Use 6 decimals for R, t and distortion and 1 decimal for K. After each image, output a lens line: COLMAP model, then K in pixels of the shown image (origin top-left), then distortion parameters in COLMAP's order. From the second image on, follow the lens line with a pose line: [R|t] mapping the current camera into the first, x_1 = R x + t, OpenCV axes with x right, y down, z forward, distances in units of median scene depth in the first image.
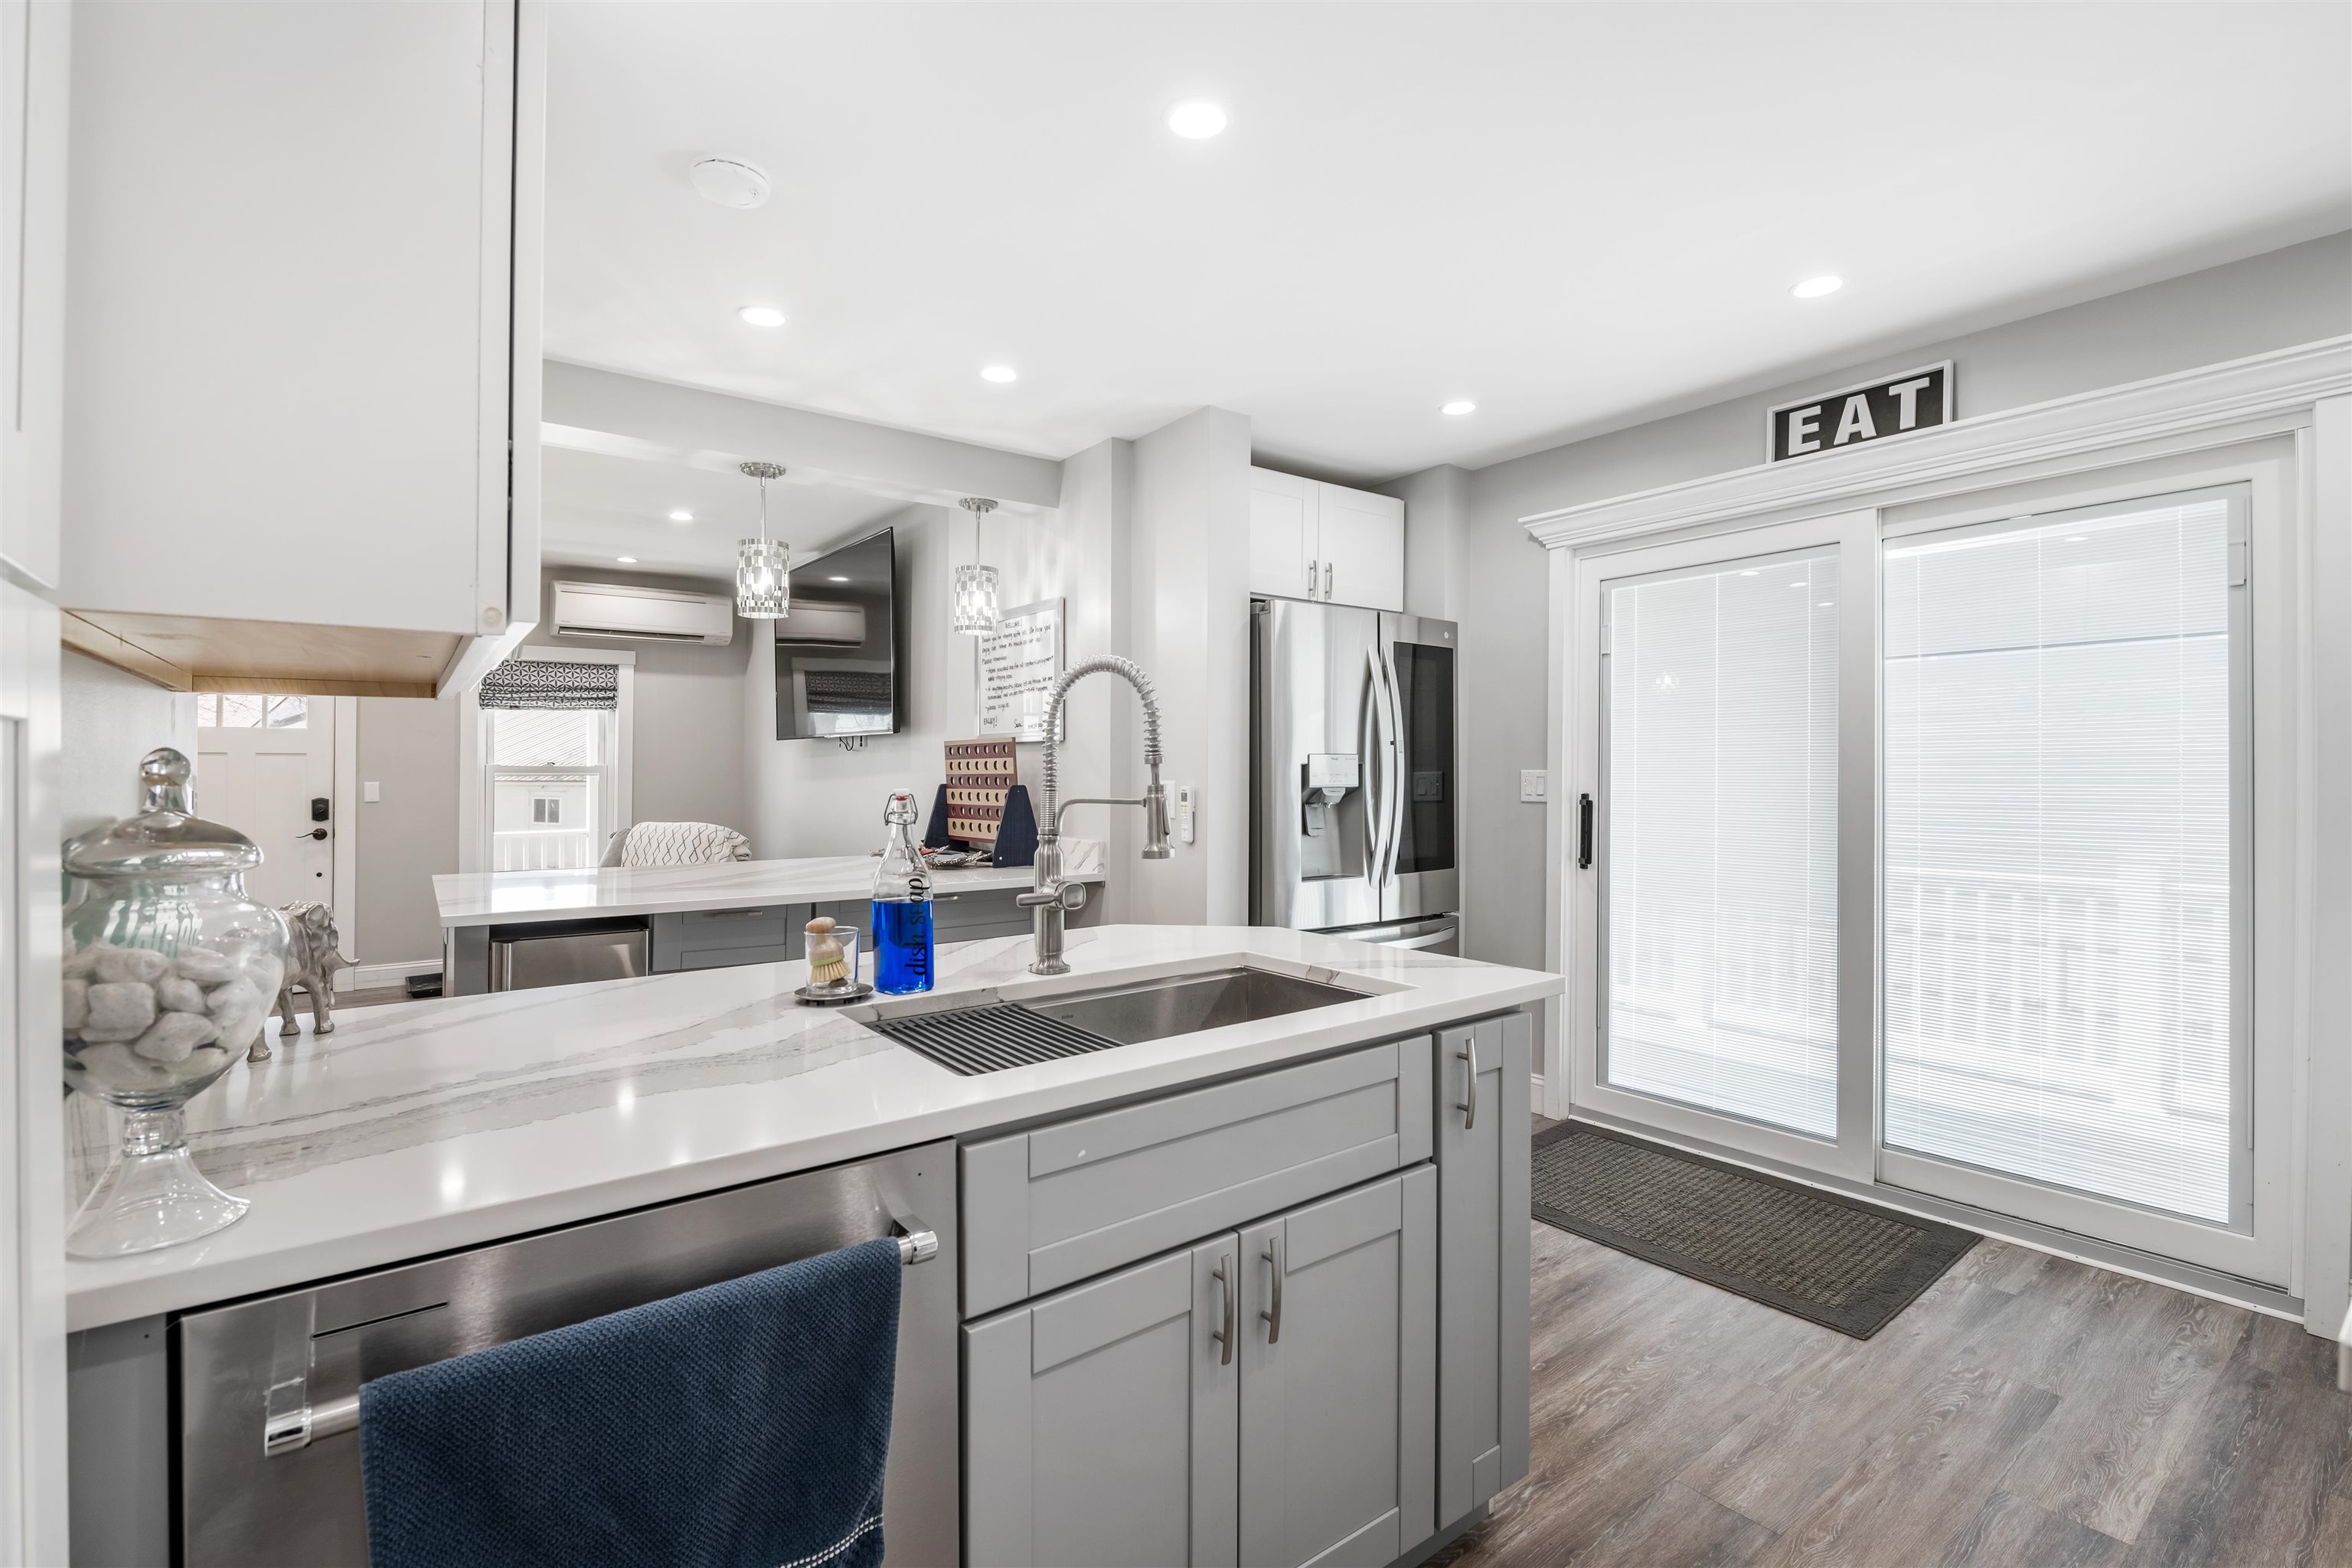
lens RADIAL K [[1049.4, 0, 1165.9], [0, 1049.4, 758.1], [0, 0, 1]] dist [-0.010186, -0.001205]
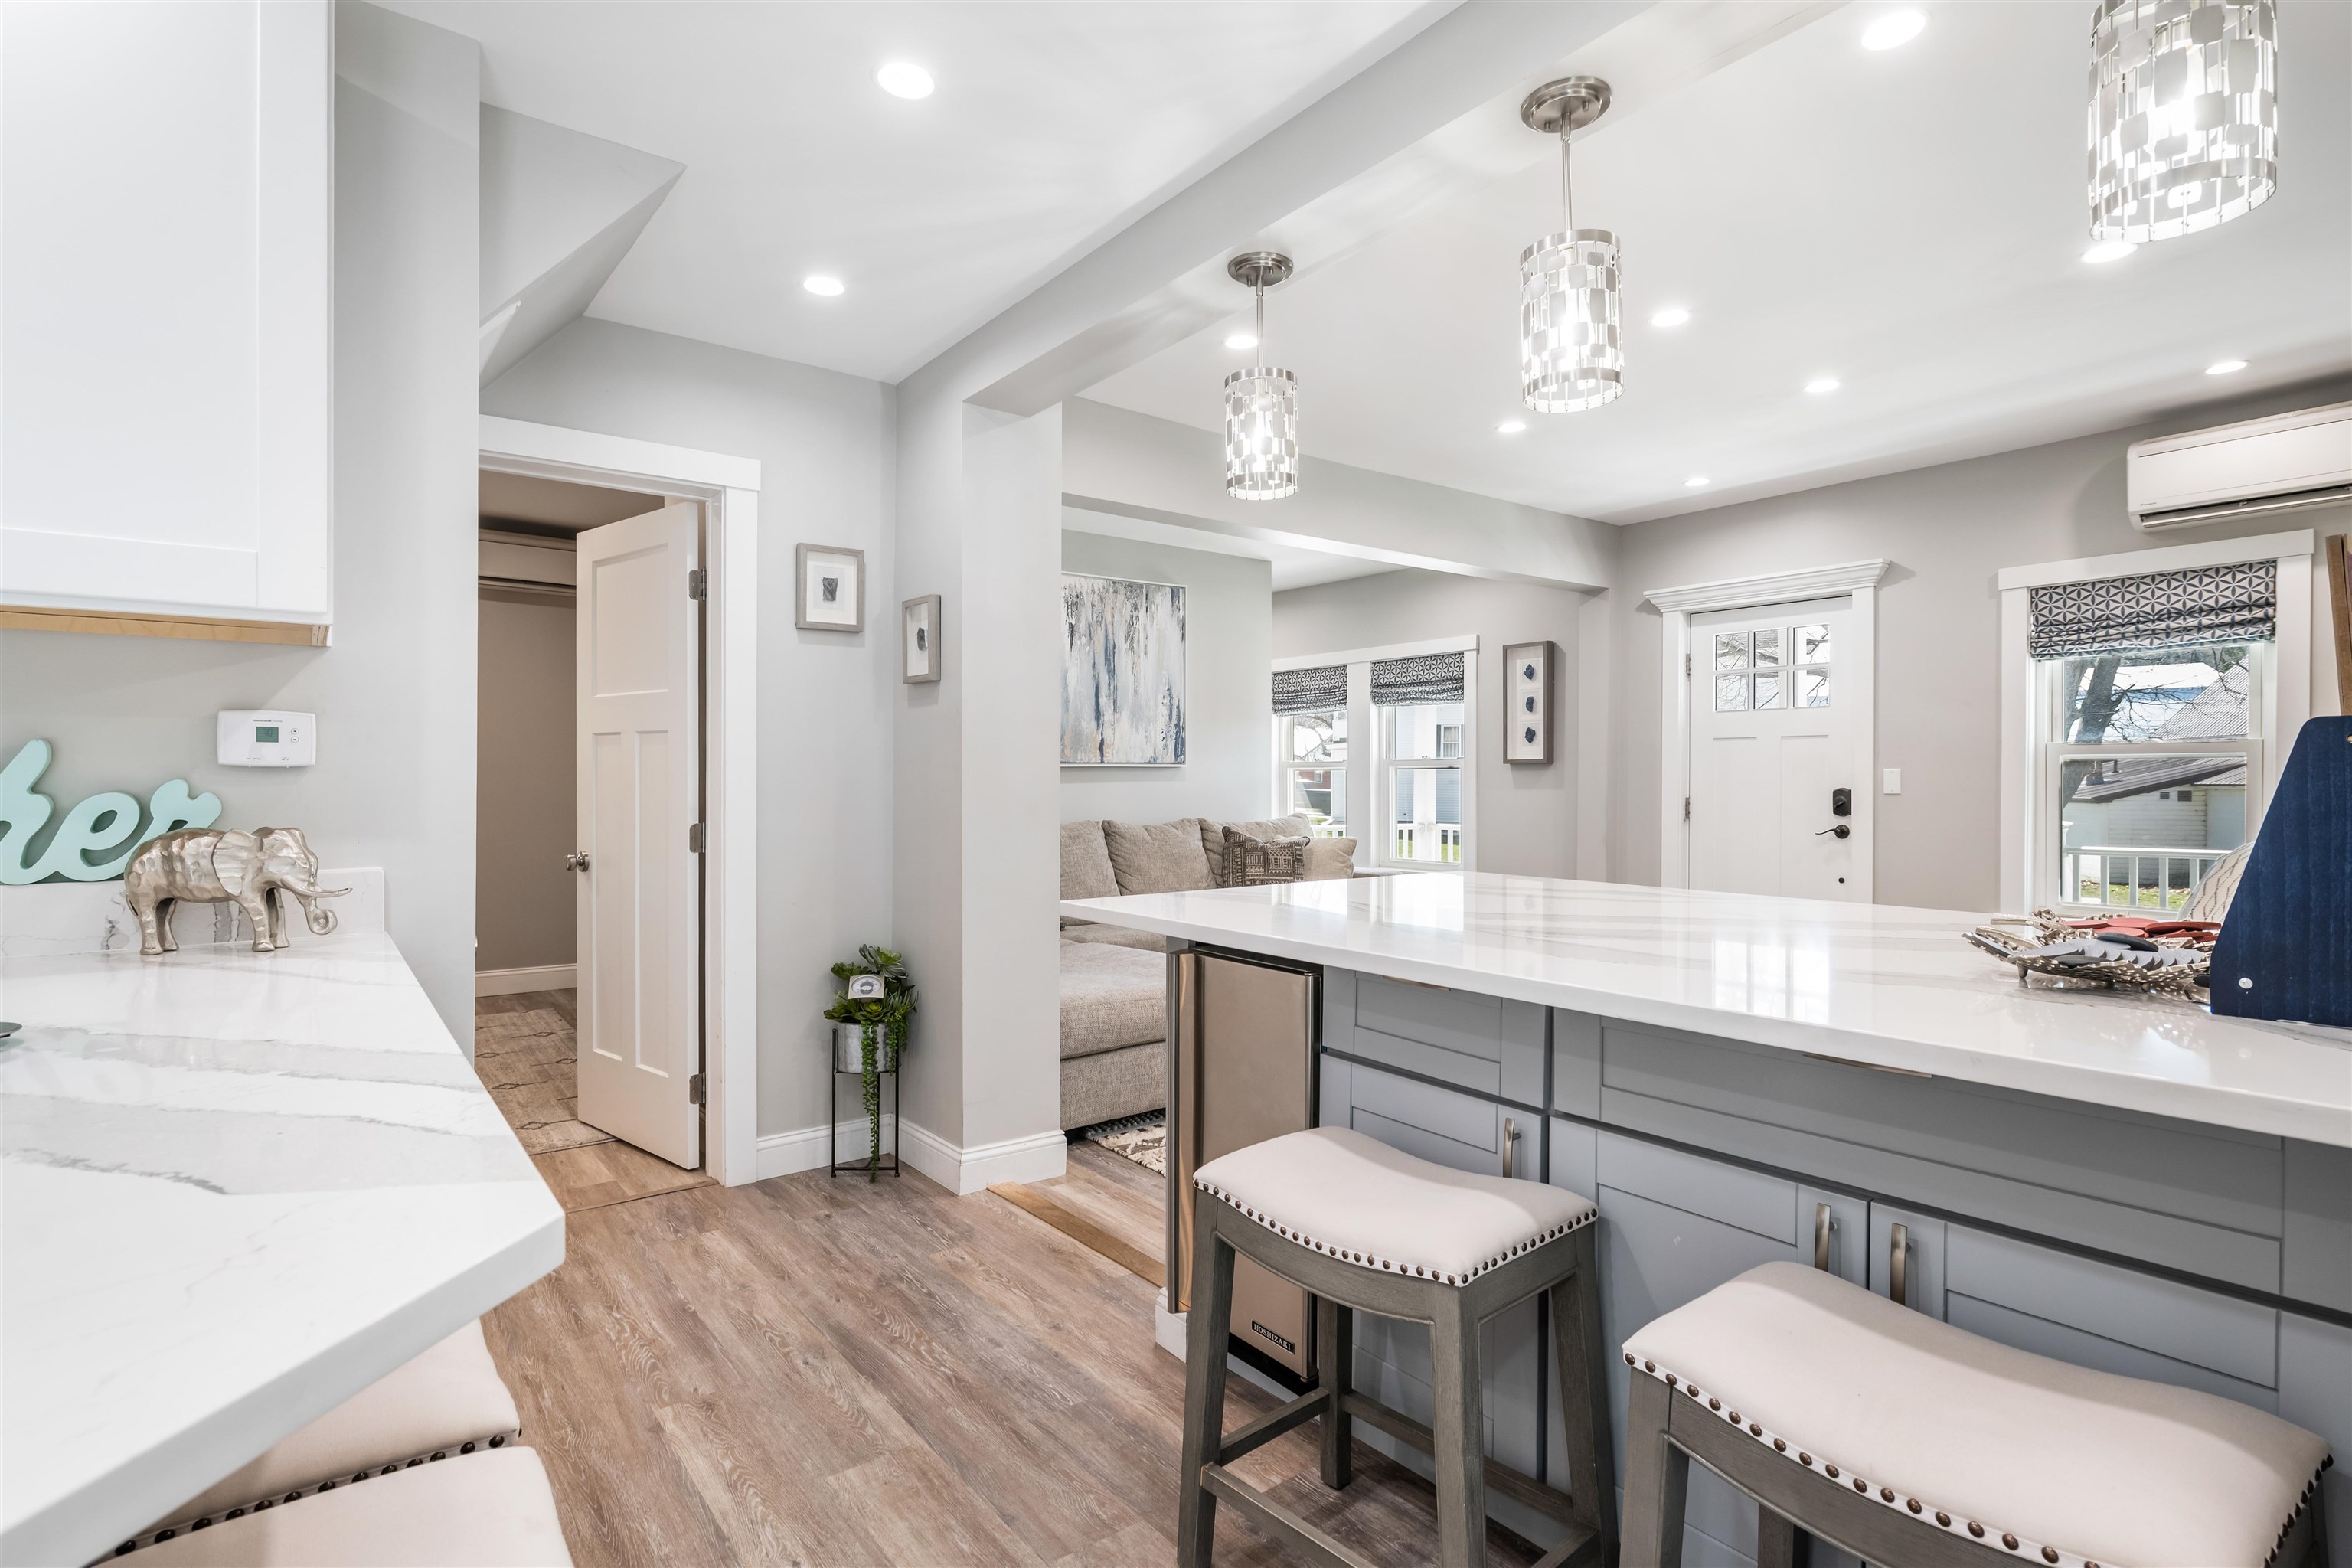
lens RADIAL K [[1150.7, 0, 1179.8], [0, 1150.7, 791.2], [0, 0, 1]] dist [-0.011005, -0.000073]
pose [[0.016399, 0.009252, -0.999823, 0.161109], [0.014277, 0.999853, 0.009487, 0.043652], [0.999764, -0.014430, 0.016264, 0.813782]]
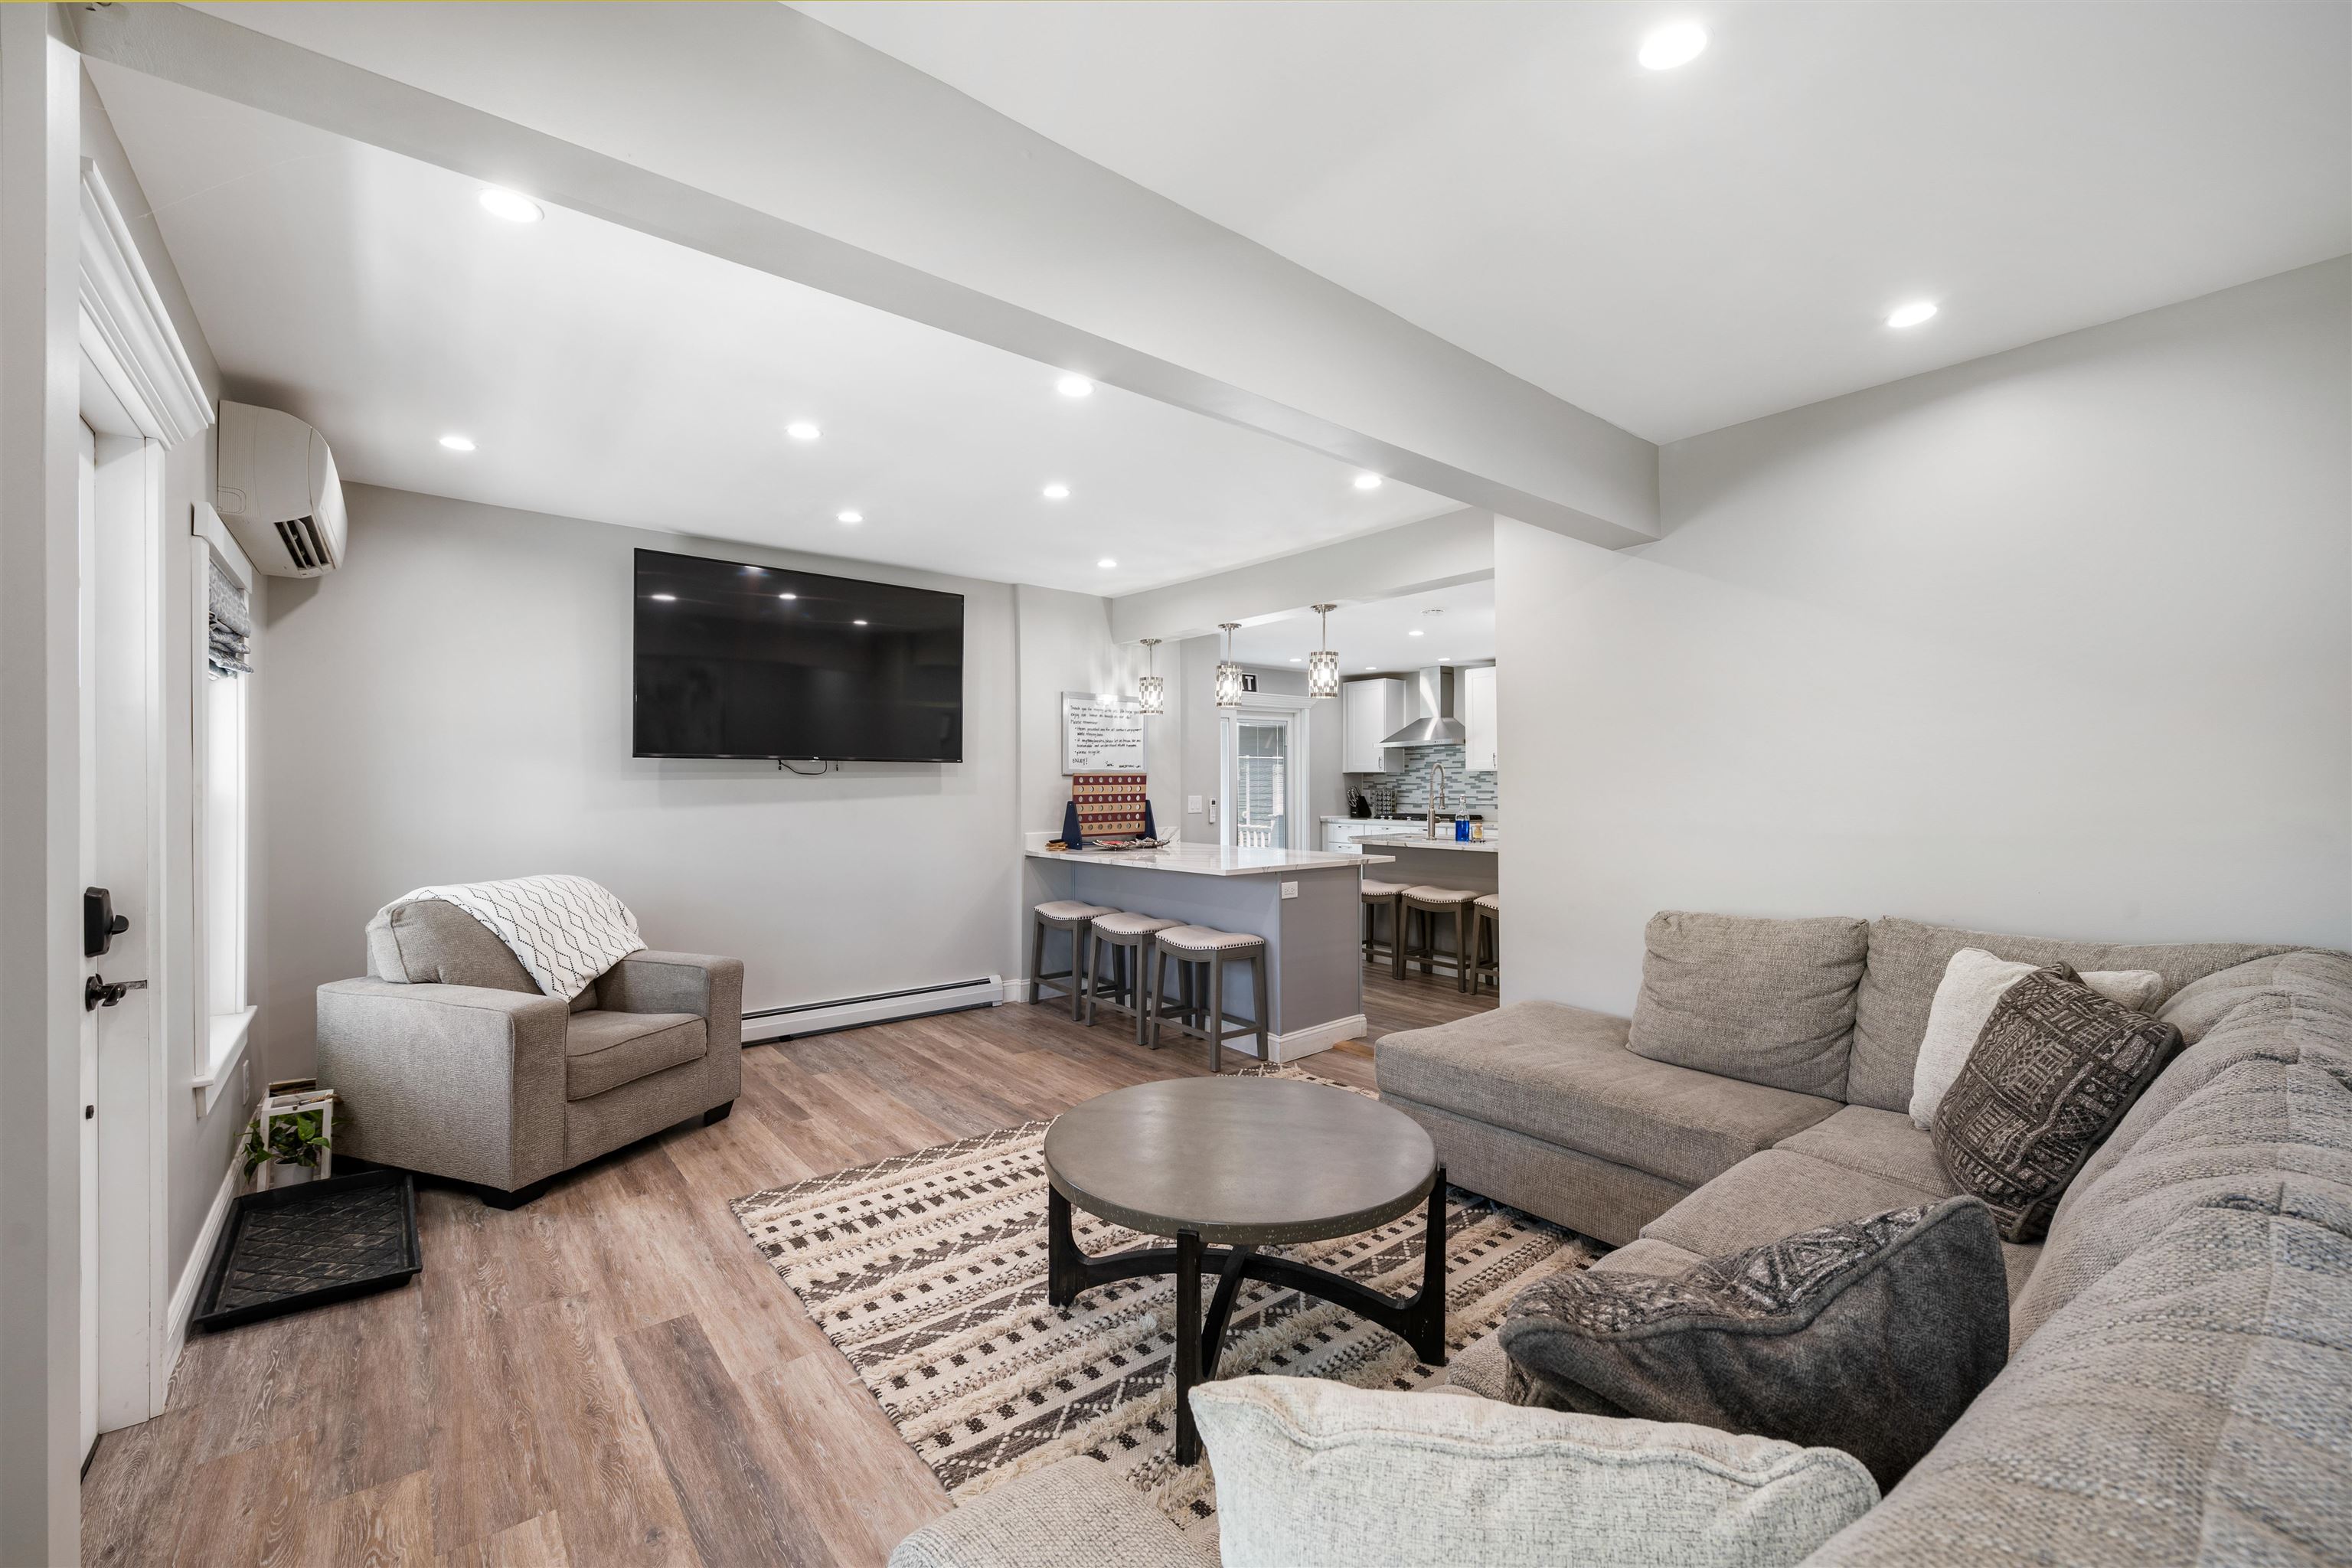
lens RADIAL K [[937.3, 0, 1189.1], [0, 937.3, 787.6], [0, 0, 1]] dist [-0.017231, 0.002498]
pose [[-0.052953, 0.000489, 0.998597, -2.010755], [-0.006344, 0.999980, -0.000826, 0.005928], [-0.998577, -0.006379, -0.052949, 1.163091]]
